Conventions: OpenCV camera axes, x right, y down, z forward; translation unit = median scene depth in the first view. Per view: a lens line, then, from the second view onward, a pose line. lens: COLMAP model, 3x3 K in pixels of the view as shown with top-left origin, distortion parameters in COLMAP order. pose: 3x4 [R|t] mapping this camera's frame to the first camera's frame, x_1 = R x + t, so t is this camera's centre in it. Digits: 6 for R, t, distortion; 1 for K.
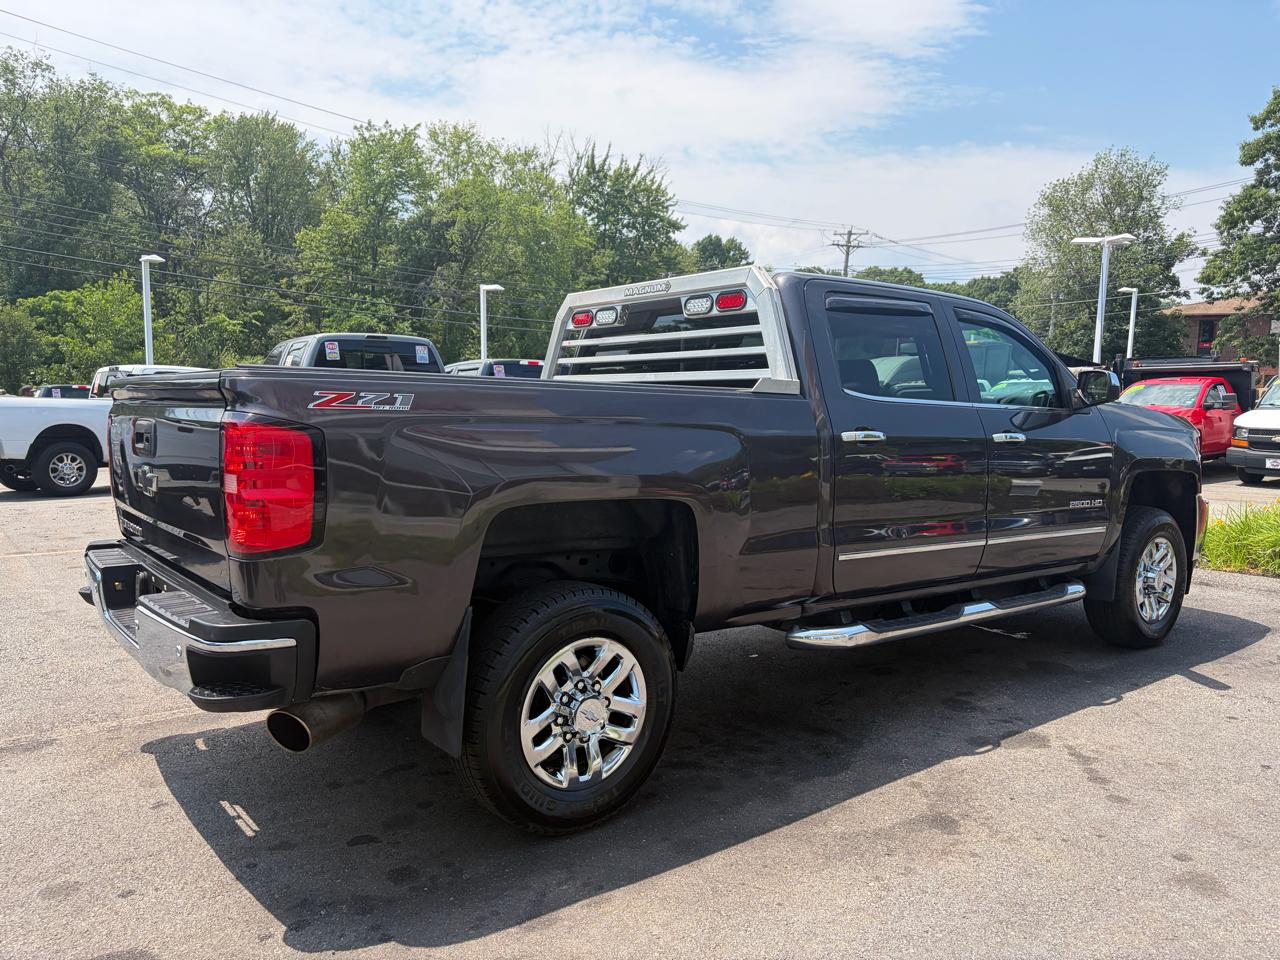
lens RADIAL K [[967.6, 0, 640.4], [0, 967.6, 474.7], [0, 0, 1]] dist [0.042441, -0.040547]
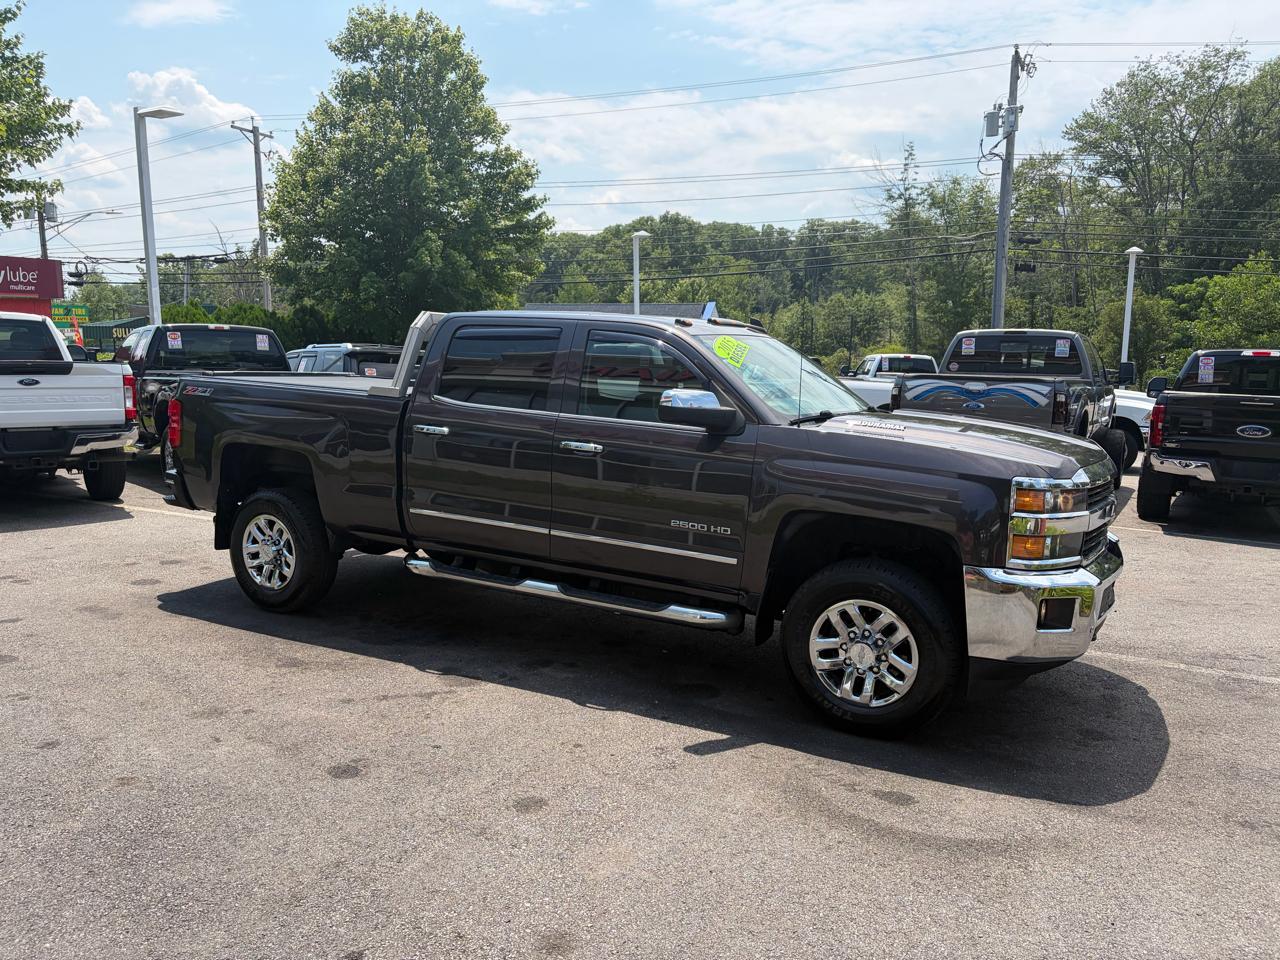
lens RADIAL K [[967.6, 0, 646.8], [0, 967.6, 470.1], [0, 0, 1]] dist [0.042441, -0.040547]
pose [[0.395150, 0.109911, -0.912018, 1.275333], [-0.096307, 0.992302, 0.077860, -0.093331], [0.913554, 0.057067, 0.402693, 0.559061]]
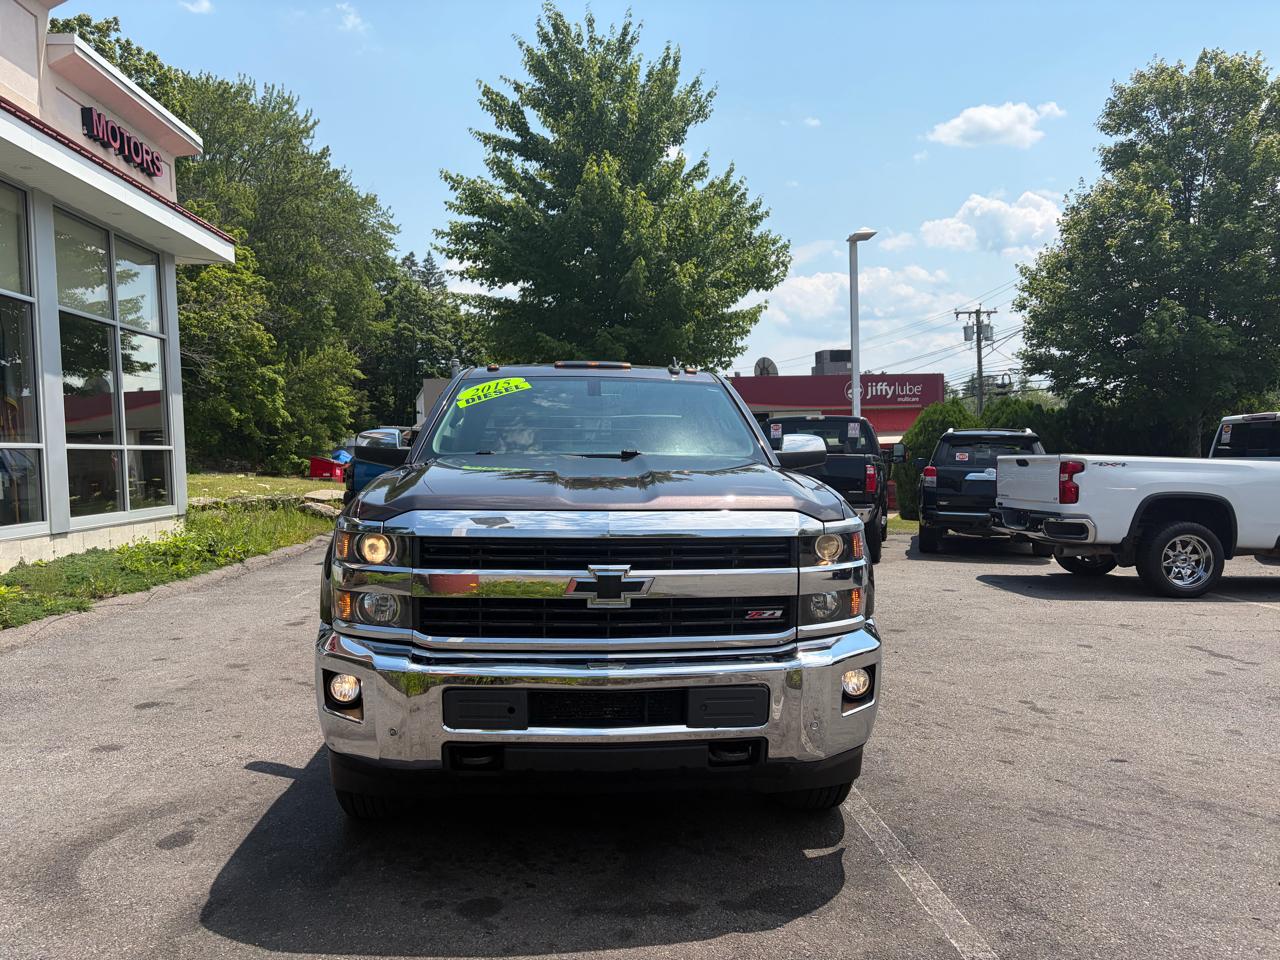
lens RADIAL K [[967.6, 0, 639.0], [0, 967.6, 484.2], [0, 0, 1]] dist [0.042441, -0.040547]
pose [[-0.554677, 0.021190, -0.831796, 1.095418], [-0.074468, 0.994400, 0.074991, -0.139202], [0.828727, 0.103538, -0.549993, 1.692386]]
